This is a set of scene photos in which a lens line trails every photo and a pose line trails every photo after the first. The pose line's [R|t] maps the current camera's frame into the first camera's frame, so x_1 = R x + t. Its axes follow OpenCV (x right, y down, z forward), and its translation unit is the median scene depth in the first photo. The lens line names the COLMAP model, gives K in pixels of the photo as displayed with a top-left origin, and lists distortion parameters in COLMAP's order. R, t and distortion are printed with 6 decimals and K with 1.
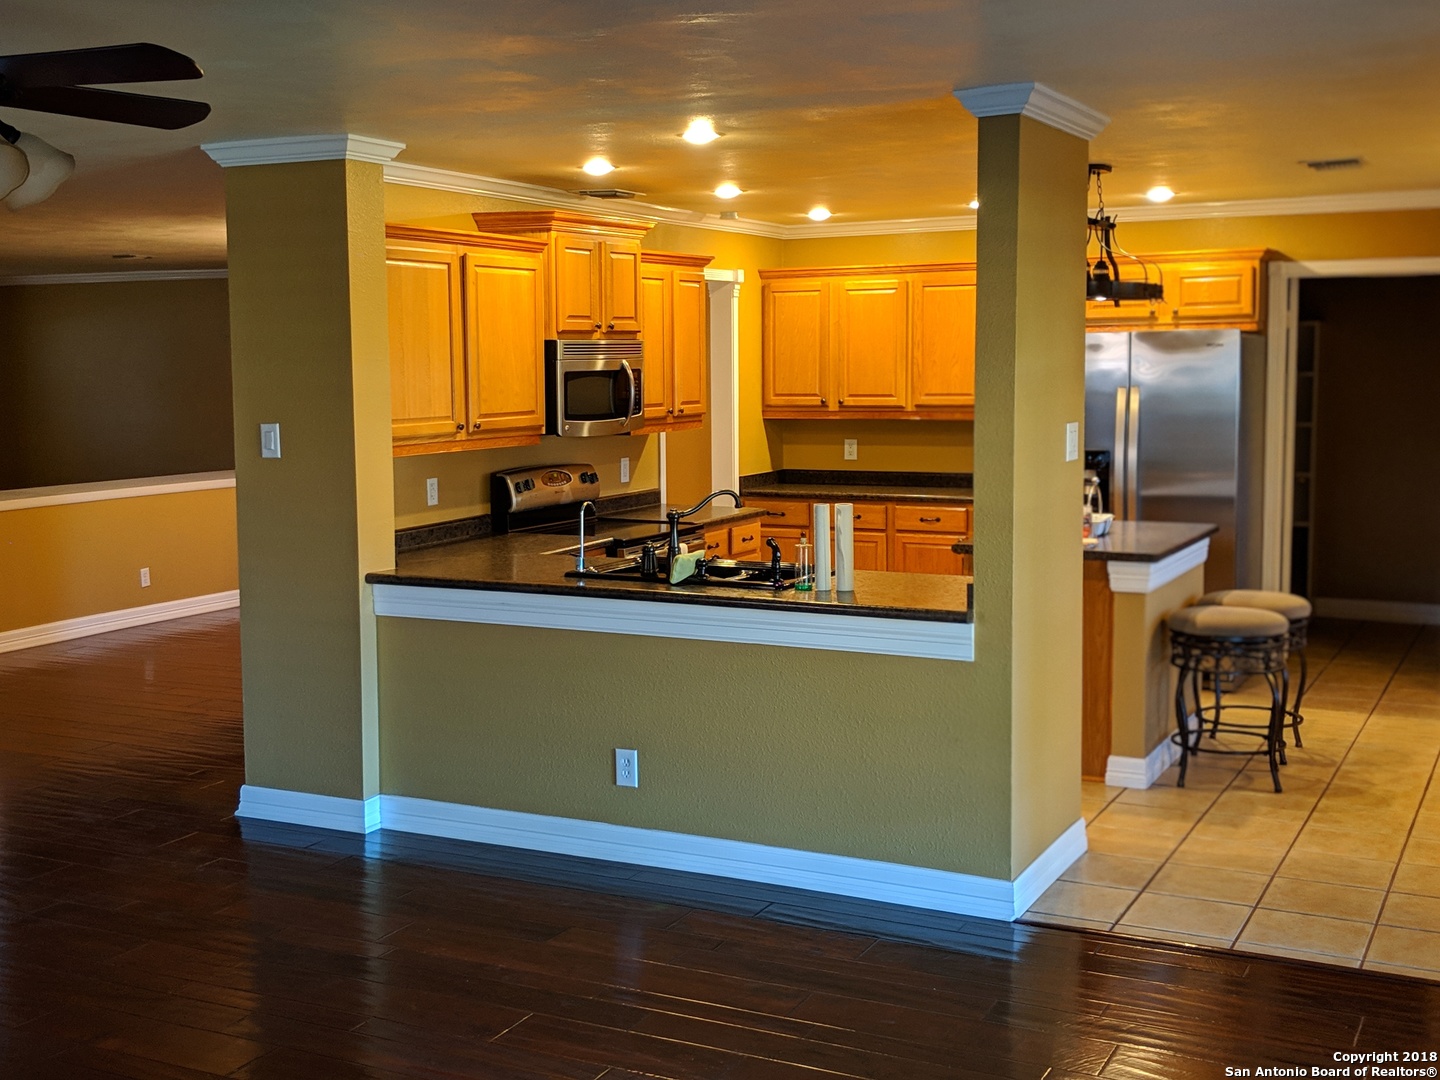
lens RADIAL K [[1751.5, 0, 726.6], [0, 1751.5, 529.2], [0, 0, 1]] dist [0.086672, 0.000000]
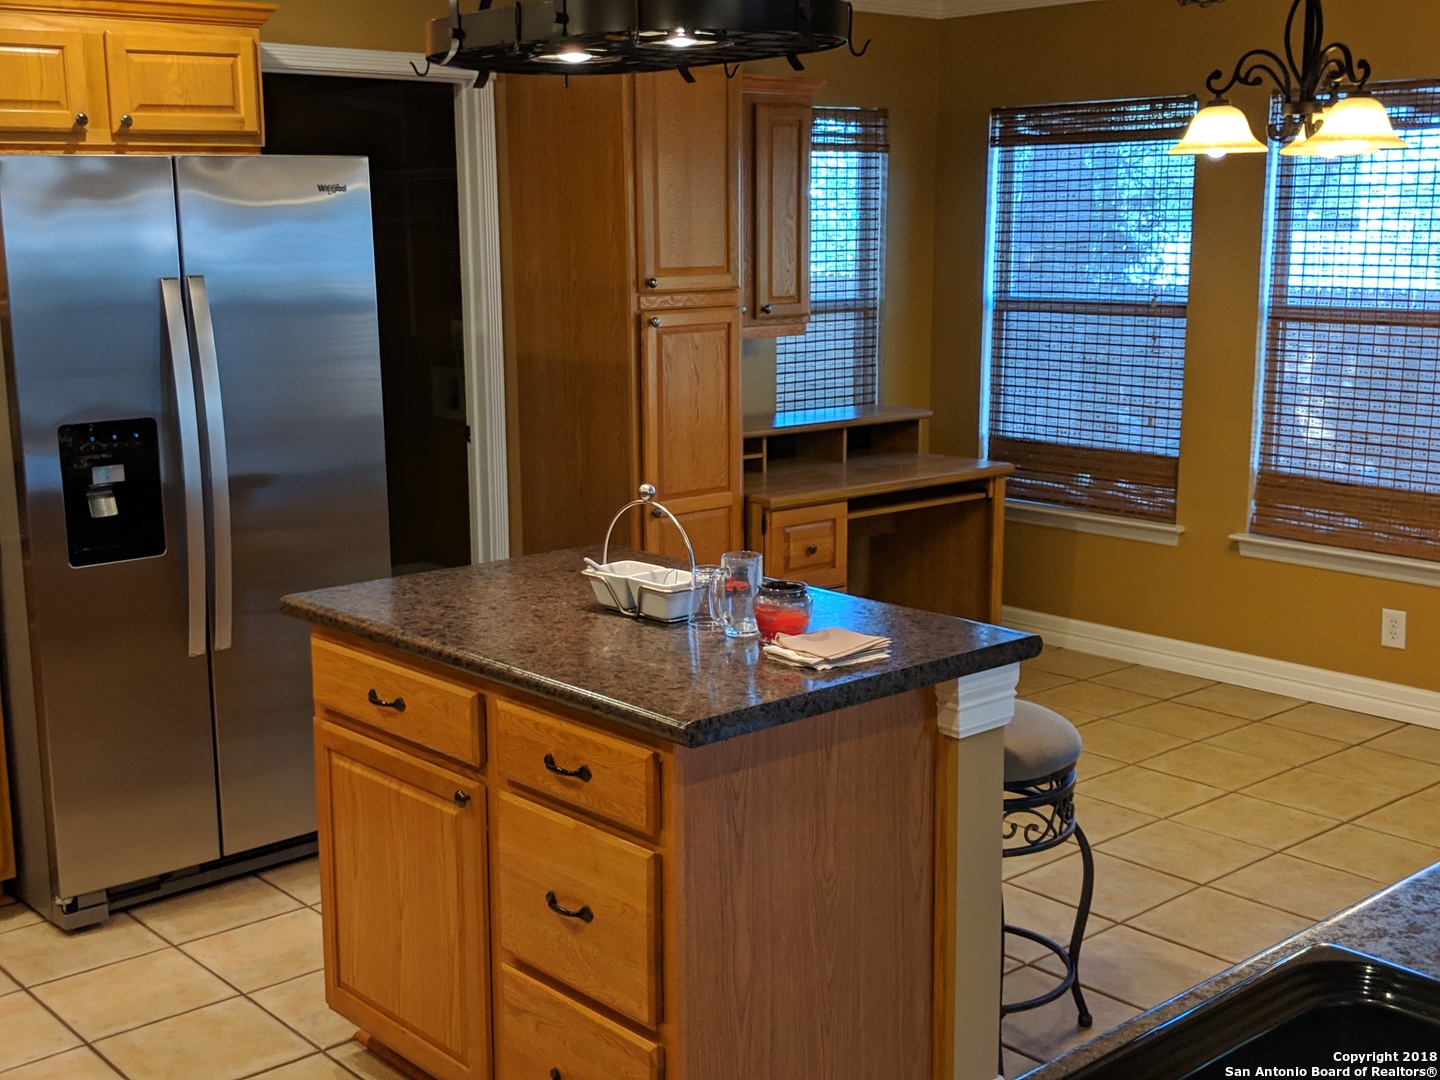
lens RADIAL K [[1751.5, 0, 719.1], [0, 1751.5, 539.7], [0, 0, 1]] dist [0.086672, 0.000000]
pose [[0.373857, -0.175240, 0.910781, -0.162220], [0.101581, 0.983817, 0.147596, -0.070675], [-0.921907, 0.037338, 0.385608, 0.716044]]
